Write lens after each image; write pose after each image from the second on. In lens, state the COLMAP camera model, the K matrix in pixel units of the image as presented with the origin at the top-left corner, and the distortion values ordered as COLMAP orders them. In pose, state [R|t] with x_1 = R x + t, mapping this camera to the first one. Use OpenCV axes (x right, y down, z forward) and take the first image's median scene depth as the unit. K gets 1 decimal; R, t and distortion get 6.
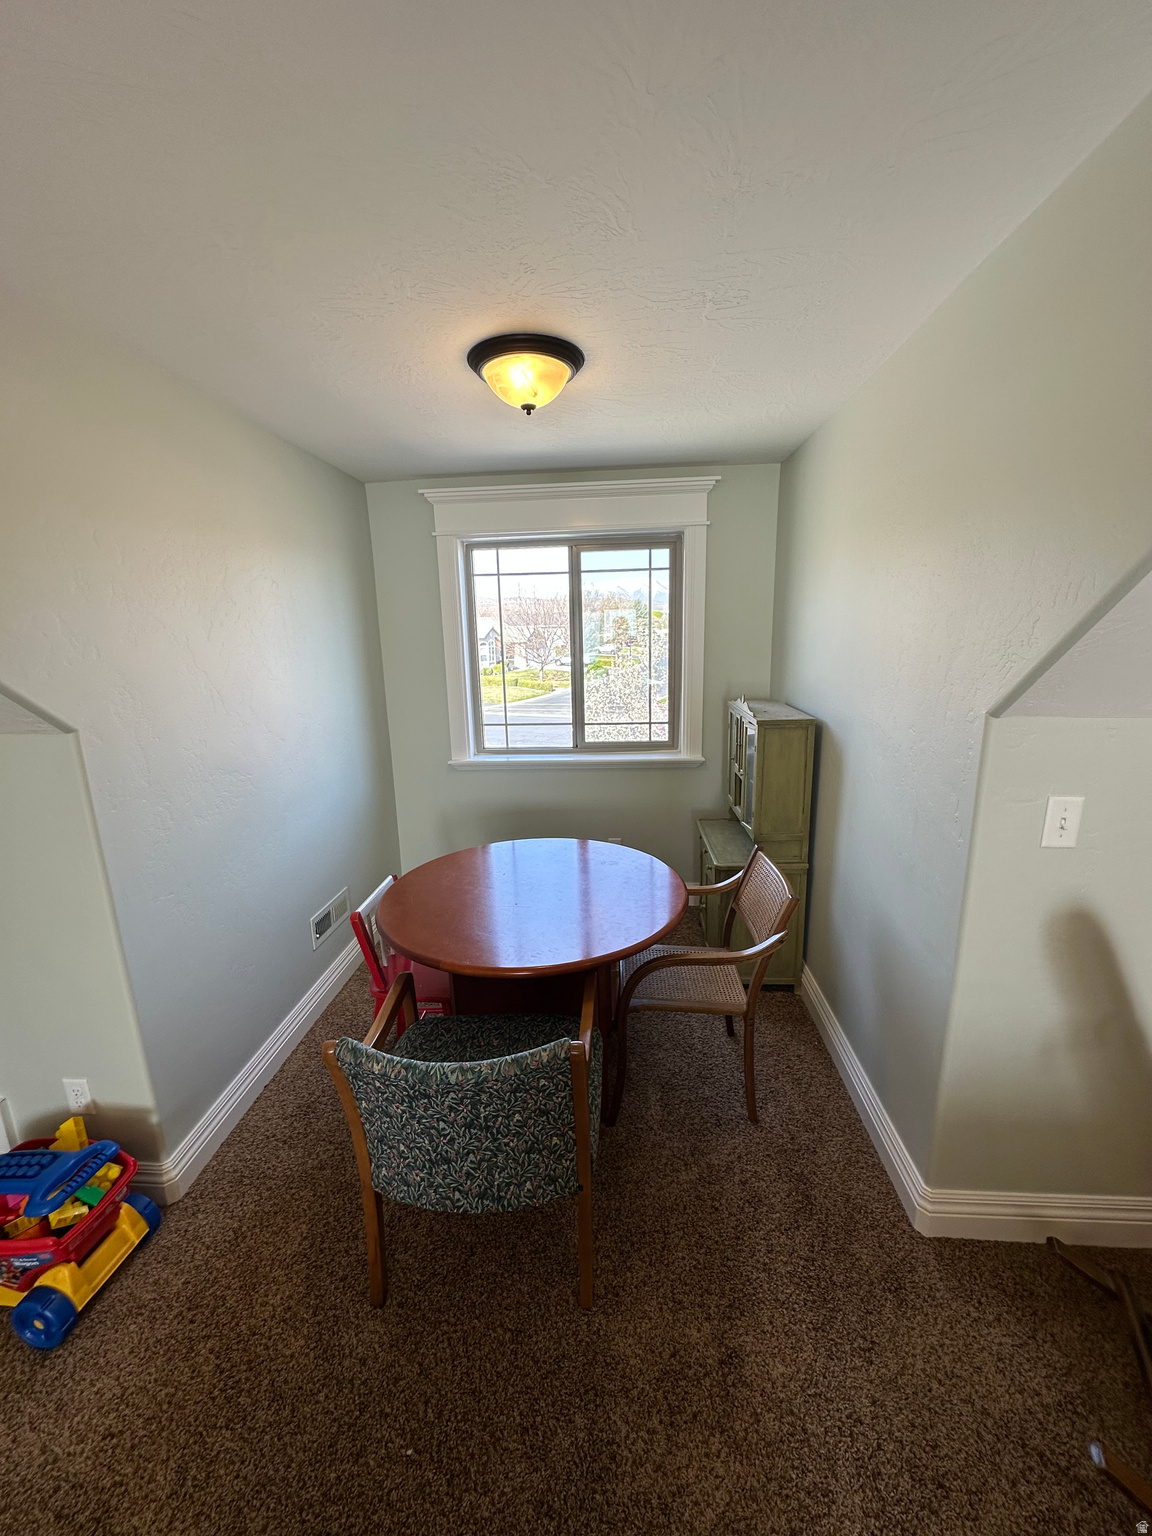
lens RADIAL K [[612.7, 0, 576.0], [0, 612.7, 768.0], [0, 0, 1]] dist [0.000457, 0.000205]
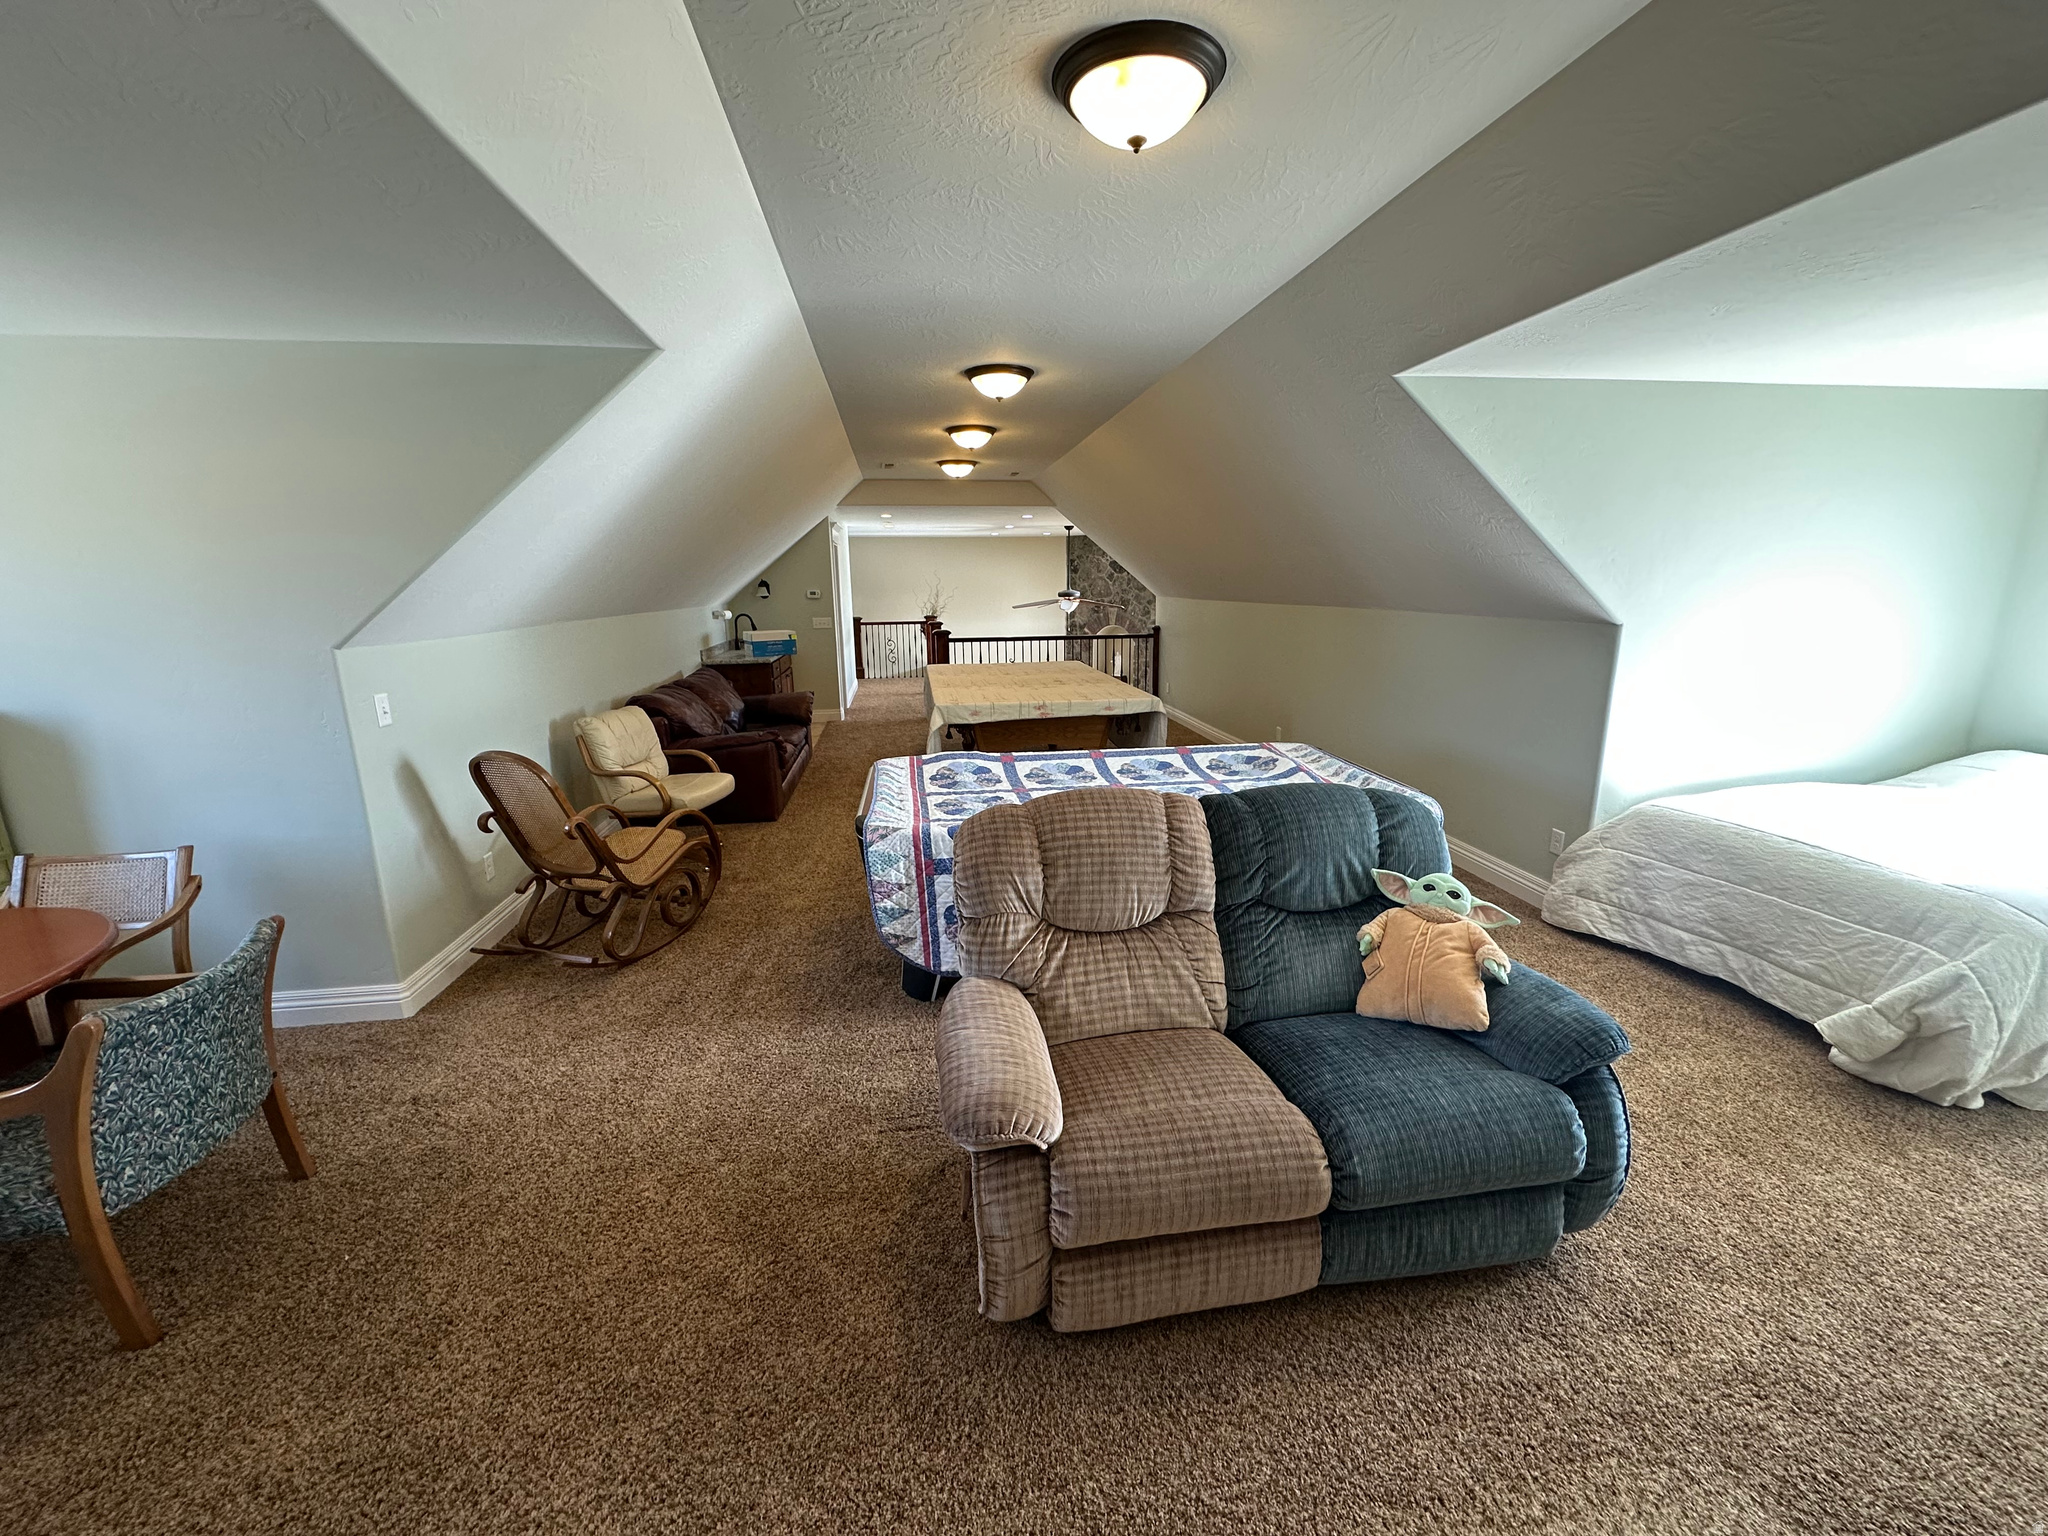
lens RADIAL K [[817.0, 0, 1029.8], [0, 817.0, 764.3], [0, 0, 1]] dist [0.000457, 0.000205]
pose [[-0.216809, -0.186604, 0.958213, -1.726220], [0.244954, 0.939759, 0.238434, 0.126179], [-0.944982, 0.286413, -0.158039, -0.269068]]
